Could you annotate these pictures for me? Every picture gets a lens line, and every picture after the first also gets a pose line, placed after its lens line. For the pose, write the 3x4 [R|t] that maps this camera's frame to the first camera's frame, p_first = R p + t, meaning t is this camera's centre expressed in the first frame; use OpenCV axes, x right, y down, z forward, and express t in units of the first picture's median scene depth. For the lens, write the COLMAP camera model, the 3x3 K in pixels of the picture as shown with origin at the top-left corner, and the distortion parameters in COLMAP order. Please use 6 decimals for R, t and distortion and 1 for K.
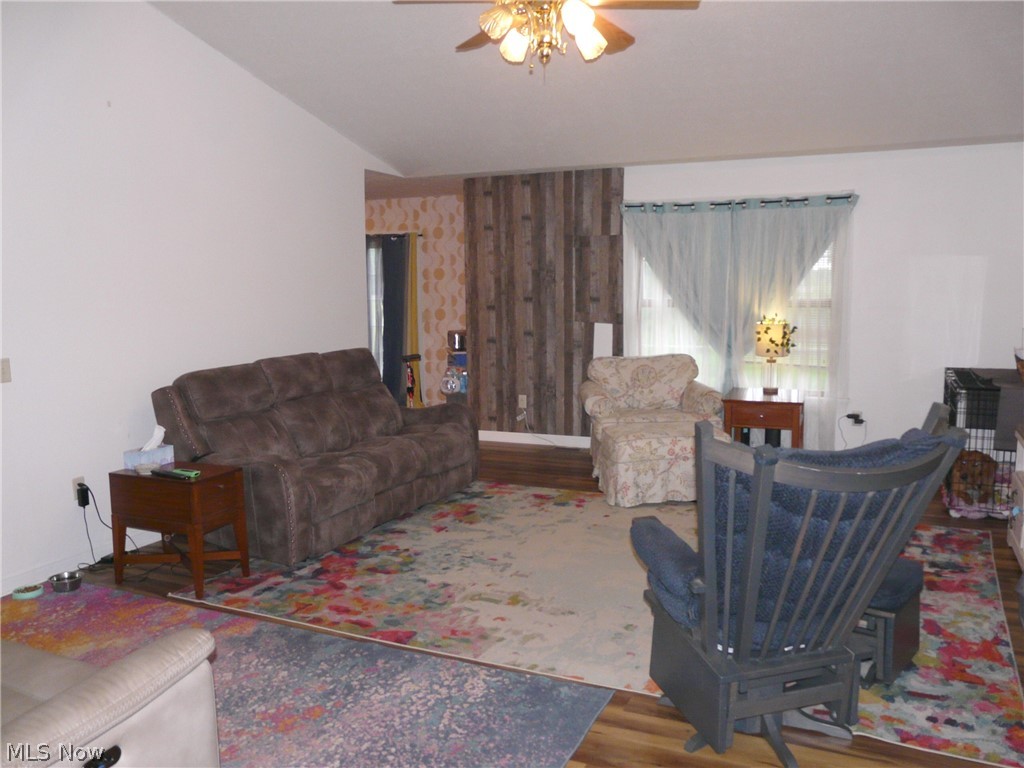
lens RADIAL K [[842.3, 0, 511.4], [0, 842.3, 383.3], [0, 0, 1]] dist [-0.042026, 0.046176]
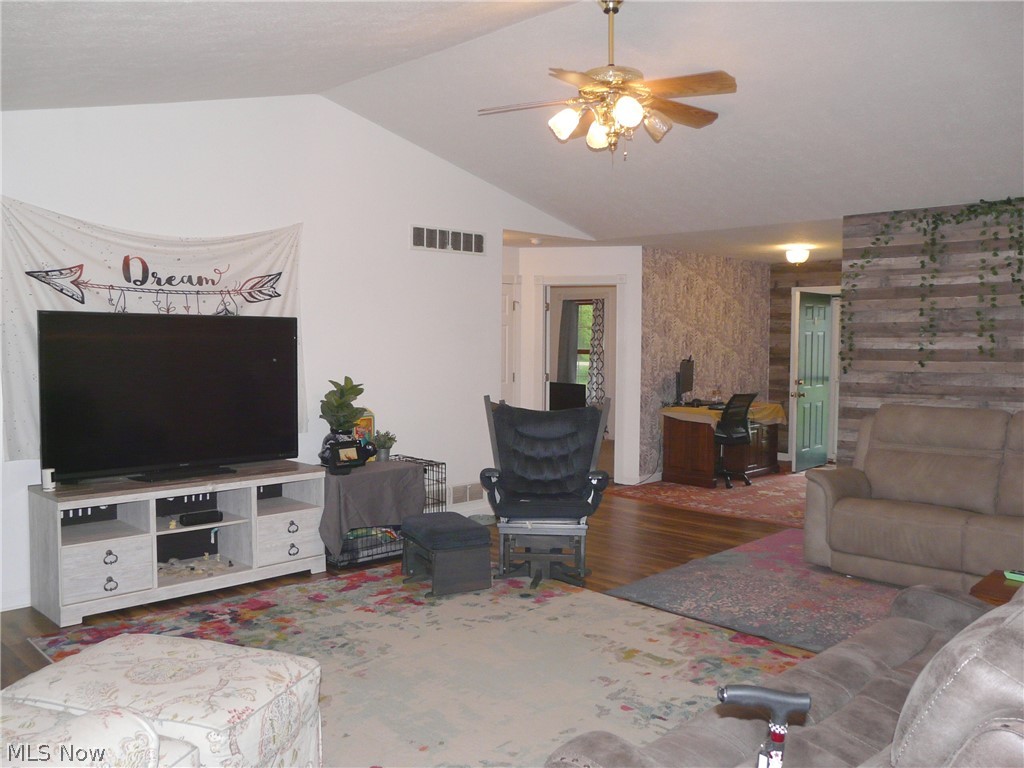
lens RADIAL K [[842.3, 0, 511.1], [0, 842.3, 383.1], [0, 0, 1]] dist [-0.042026, 0.046176]
pose [[-0.936186, -0.015434, 0.351165, -0.215342], [0.044703, 0.985696, 0.162497, -0.238564], [-0.348650, 0.167826, -0.922105, 1.958517]]
